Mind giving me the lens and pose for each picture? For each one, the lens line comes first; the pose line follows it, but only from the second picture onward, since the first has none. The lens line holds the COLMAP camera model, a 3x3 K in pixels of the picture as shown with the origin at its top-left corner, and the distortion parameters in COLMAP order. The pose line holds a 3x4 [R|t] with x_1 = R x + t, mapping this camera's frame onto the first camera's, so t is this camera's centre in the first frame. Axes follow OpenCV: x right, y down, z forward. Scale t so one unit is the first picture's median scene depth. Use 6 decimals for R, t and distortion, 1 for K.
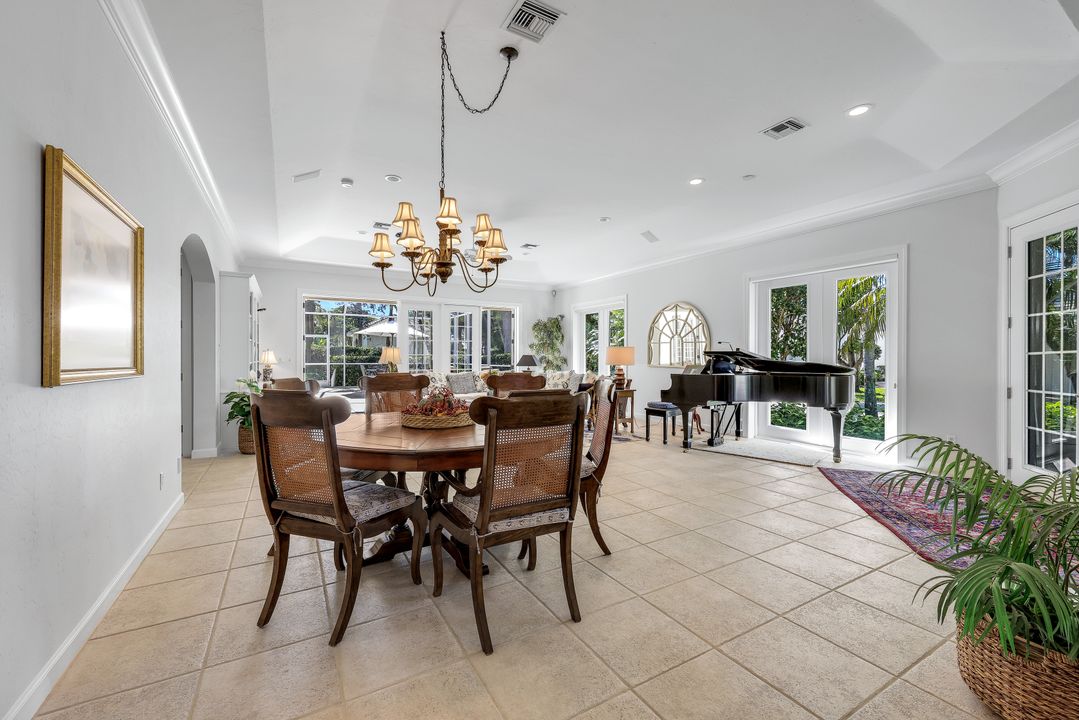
lens RADIAL K [[438.4, 0, 538.3], [0, 438.4, 357.6], [0, 0, 1]] dist [-0.000855, 0.000012]
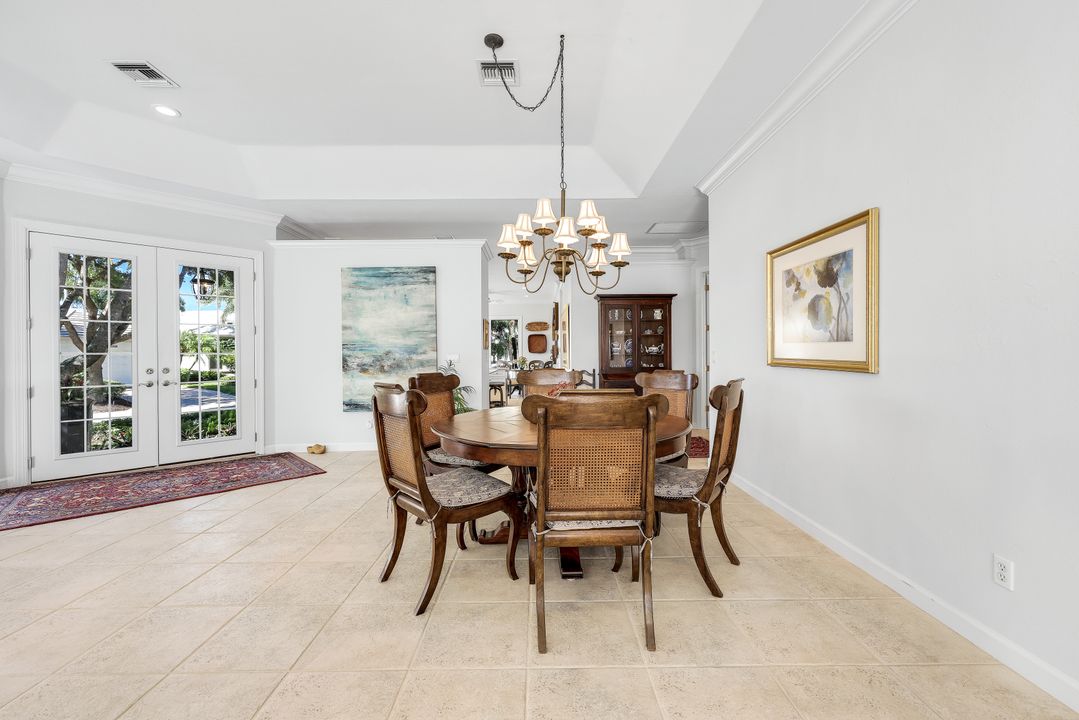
lens RADIAL K [[444.8, 0, 538.9], [0, 444.8, 355.6], [0, 0, 1]] dist [-0.000438, 0.000005]
pose [[-0.869448, 0.002153, 0.494020, -0.218271], [0.006400, 0.999956, 0.006904, -0.002303], [-0.493983, 0.009164, -0.869423, 0.622163]]
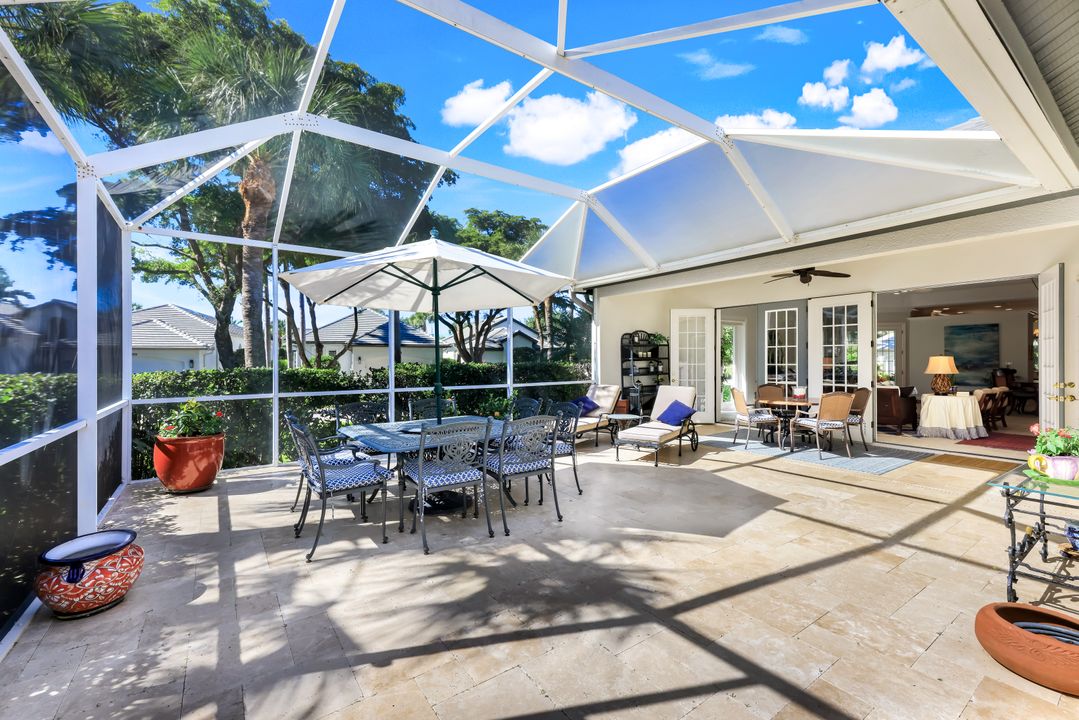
lens RADIAL K [[451.3, 0, 535.5], [0, 451.3, 357.9], [0, 0, 1]] dist [0.000588, -0.000049]
pose [[-0.092200, -0.001038, 0.995740, -1.121985], [0.006461, 0.999978, 0.001641, -0.026956], [-0.995720, 0.006584, -0.092191, 1.805359]]
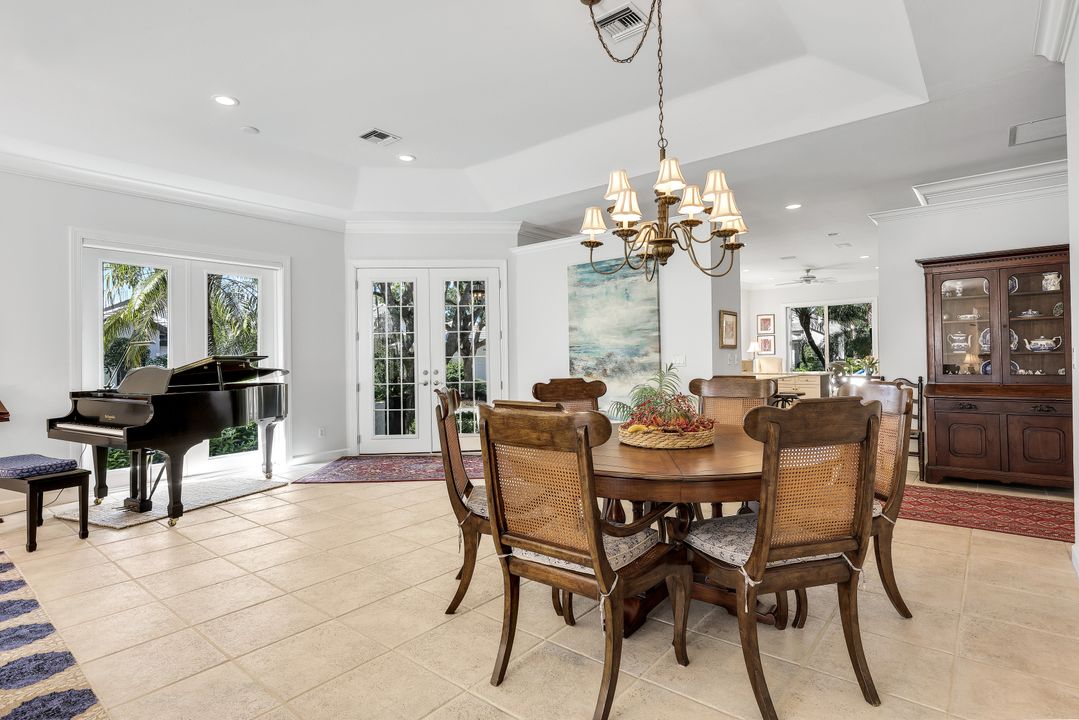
lens RADIAL K [[545.7, 0, 537.7], [0, 545.7, 353.9], [0, 0, 1]] dist [0.000148, 0.000609]
pose [[-0.346707, 0.010483, 0.937915, -0.344548], [0.018213, 0.999824, -0.004443, -0.003197], [-0.937797, 0.015542, -0.346837, 0.504459]]
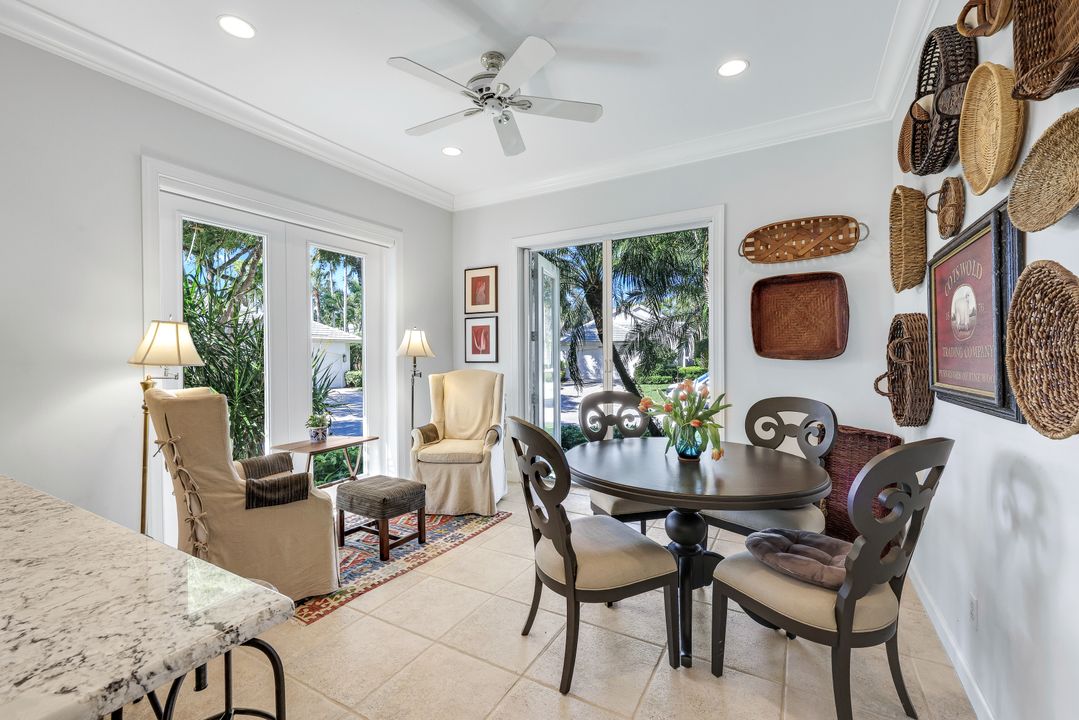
lens RADIAL K [[456.8, 0, 539.5], [0, 456.8, 360.0], [0, 0, 1]] dist [0.000055, 0.000016]
pose [[-0.507191, -0.007615, 0.861800, 0.388242], [0.009119, 0.999858, 0.014201, -0.006131], [-0.861785, 0.015061, -0.507049, -0.440555]]
